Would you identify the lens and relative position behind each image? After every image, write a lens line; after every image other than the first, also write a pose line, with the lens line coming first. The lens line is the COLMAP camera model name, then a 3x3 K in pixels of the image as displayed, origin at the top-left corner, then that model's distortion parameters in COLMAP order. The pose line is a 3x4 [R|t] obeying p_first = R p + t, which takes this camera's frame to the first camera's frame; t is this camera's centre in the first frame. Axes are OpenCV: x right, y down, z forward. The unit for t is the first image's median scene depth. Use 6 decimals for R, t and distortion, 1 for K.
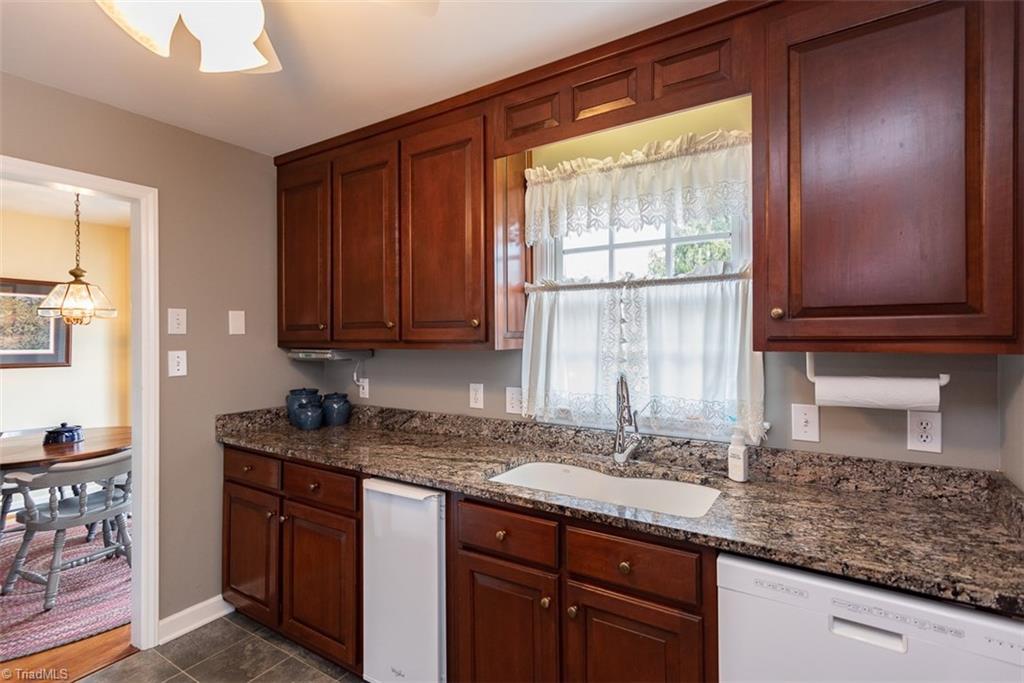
lens RADIAL K [[493.7, 0, 508.8], [0, 493.7, 334.8], [0, 0, 1]] dist [0.015154, 0.000394]
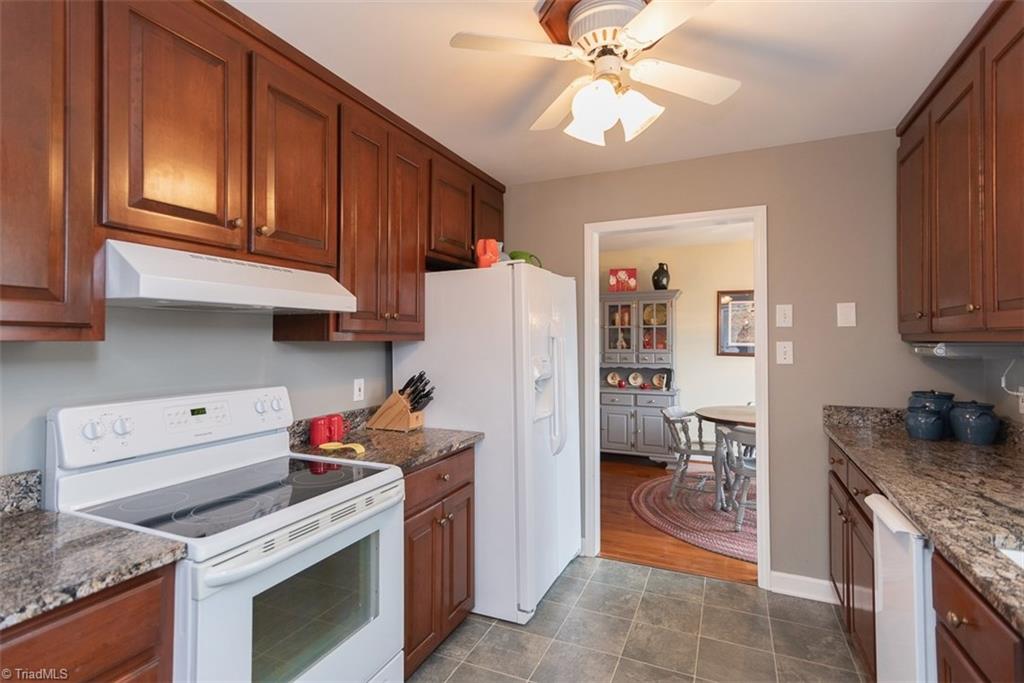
lens RADIAL K [[496.6, 0, 512.2], [0, 496.6, 332.1], [0, 0, 1]] dist [0.013069, 0.000236]
pose [[0.153621, -0.009978, -0.988079, 0.366251], [0.001848, 0.999950, -0.009811, 0.020366], [0.988128, -0.000319, 0.153632, 0.210651]]
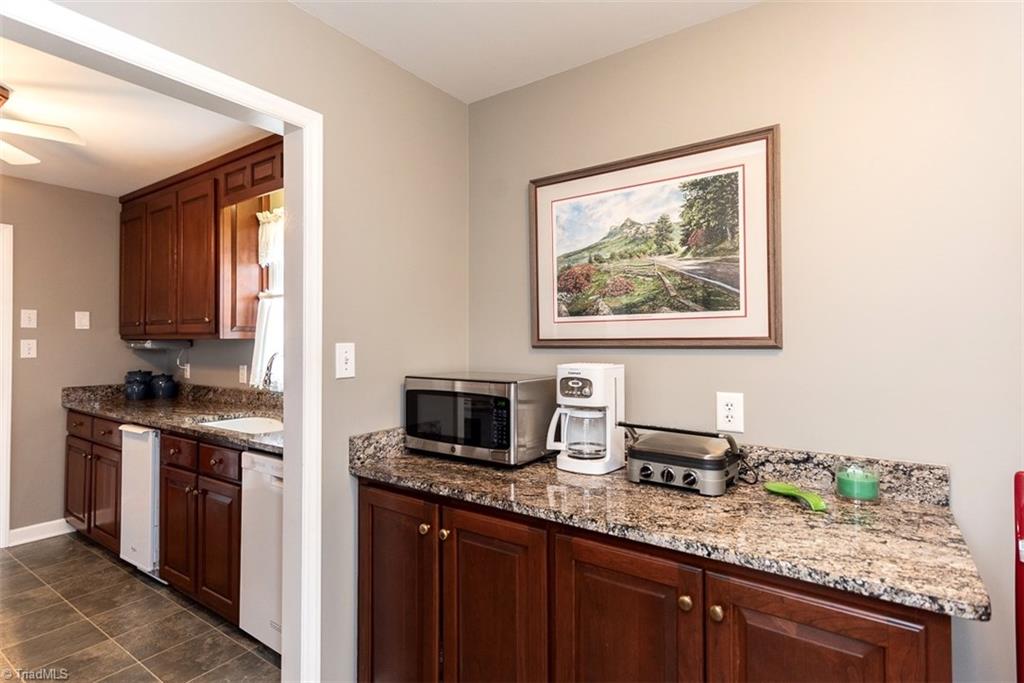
lens RADIAL K [[513.6, 0, 507.1], [0, 513.6, 335.3], [0, 0, 1]] dist [0.014155, 0.000276]
pose [[0.999262, 0.005239, -0.038041, 0.740049], [-0.005561, 0.999949, -0.008372, 0.024361], [0.037995, 0.008577, 0.999241, -0.415055]]
